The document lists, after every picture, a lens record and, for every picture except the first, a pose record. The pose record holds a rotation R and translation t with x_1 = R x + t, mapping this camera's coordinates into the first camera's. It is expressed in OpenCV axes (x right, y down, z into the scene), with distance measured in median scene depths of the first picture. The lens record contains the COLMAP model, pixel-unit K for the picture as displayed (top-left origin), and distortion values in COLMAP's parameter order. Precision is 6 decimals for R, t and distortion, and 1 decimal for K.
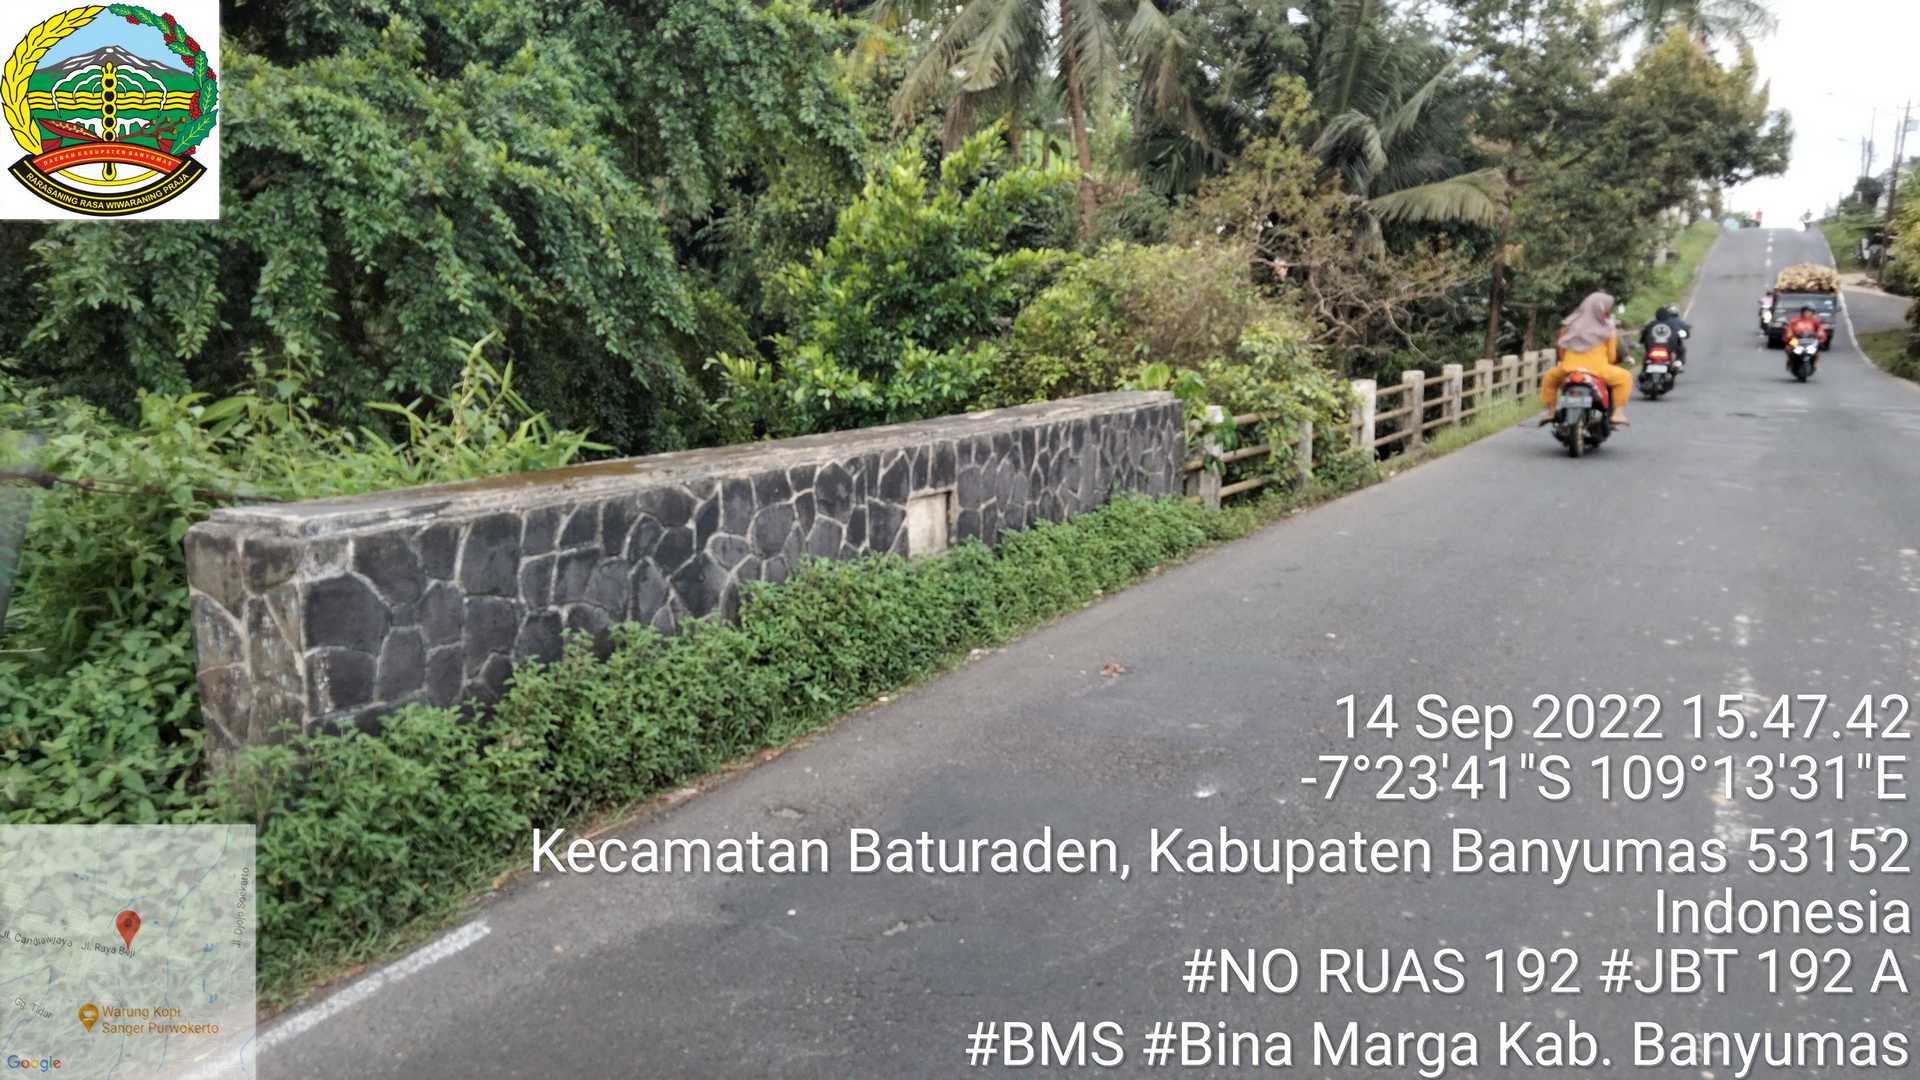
lens RADIAL K [[1427.8, 0, 932.1], [0, 1427.8, 556.1], [0, 0, 1]] dist [0.064623, -0.047392]
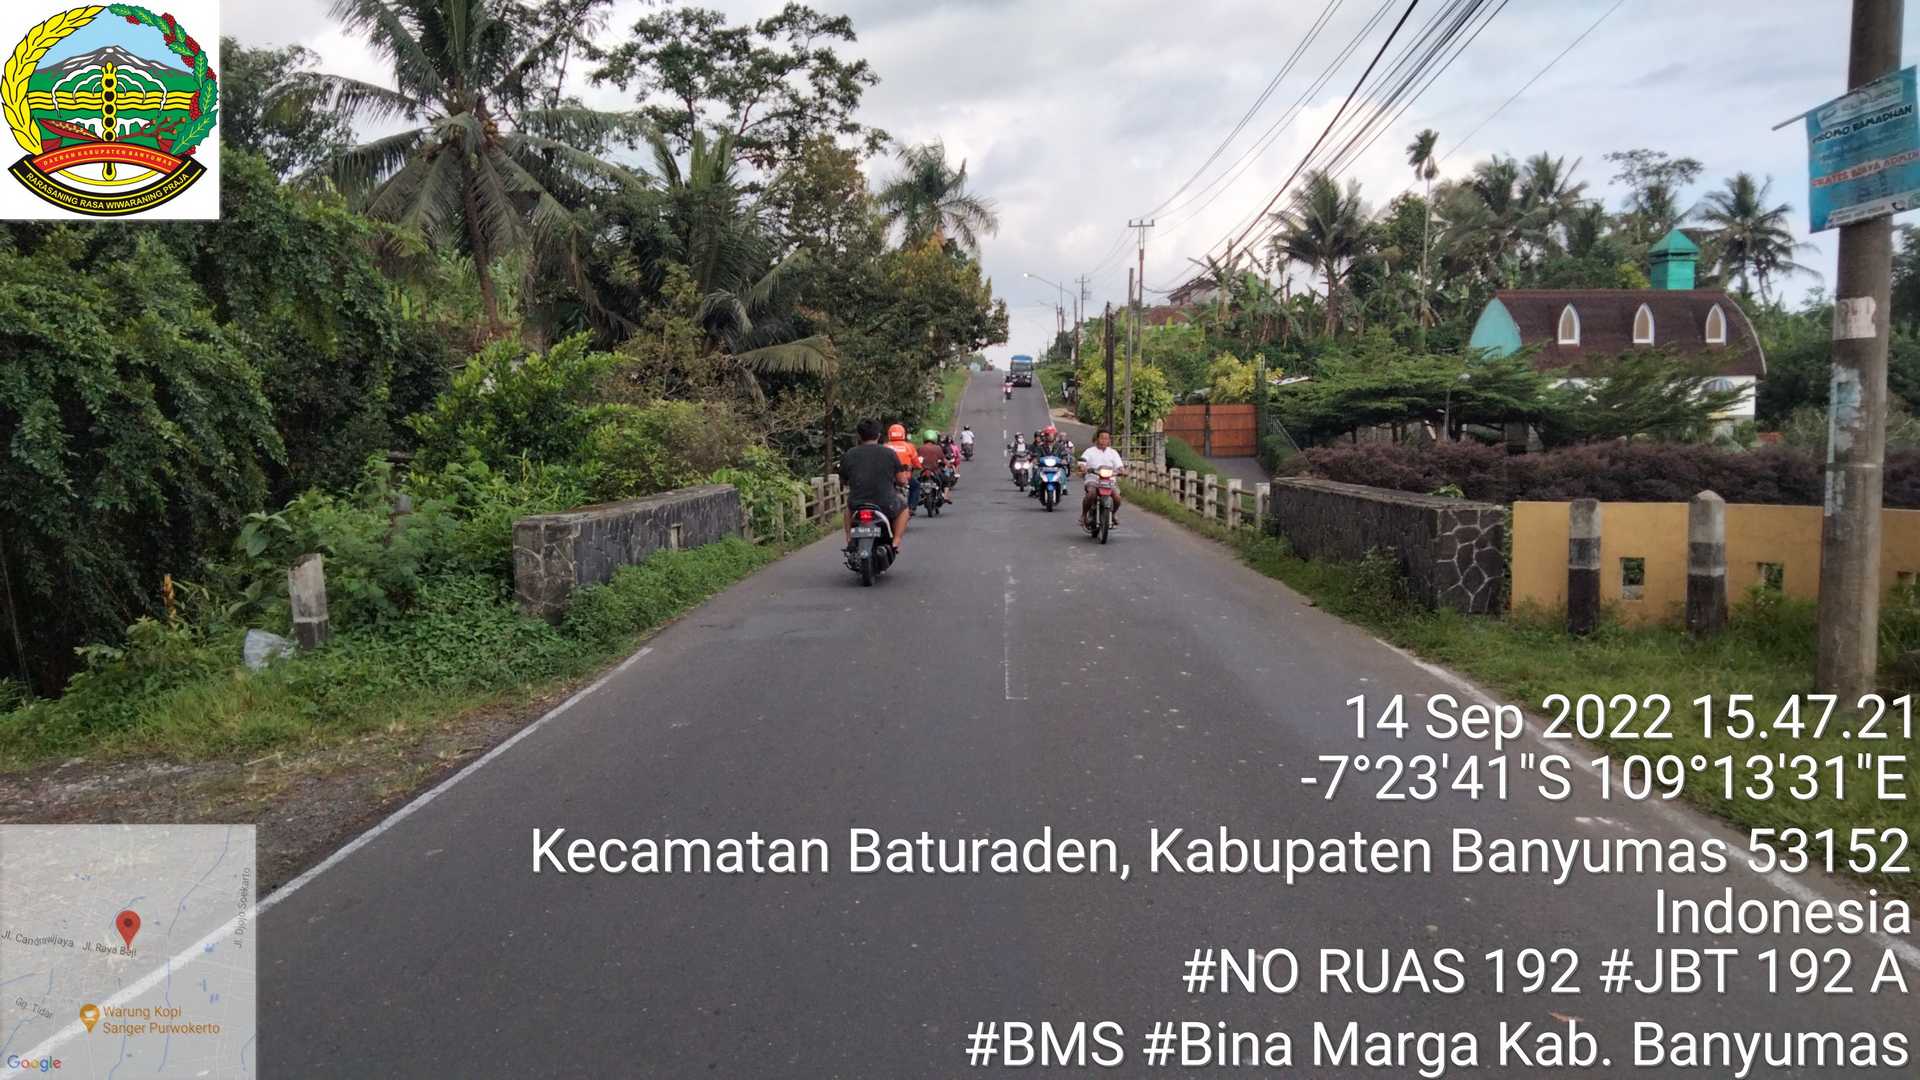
lens RADIAL K [[1427.8, 0, 932.1], [0, 1427.8, 556.1], [0, 0, 1]] dist [0.064623, -0.047392]
pose [[0.894228, -0.052840, 0.444483, -0.126179], [0.092131, 0.993473, -0.067249, 0.037137], [-0.438029, 0.101086, 0.893260, -0.221646]]
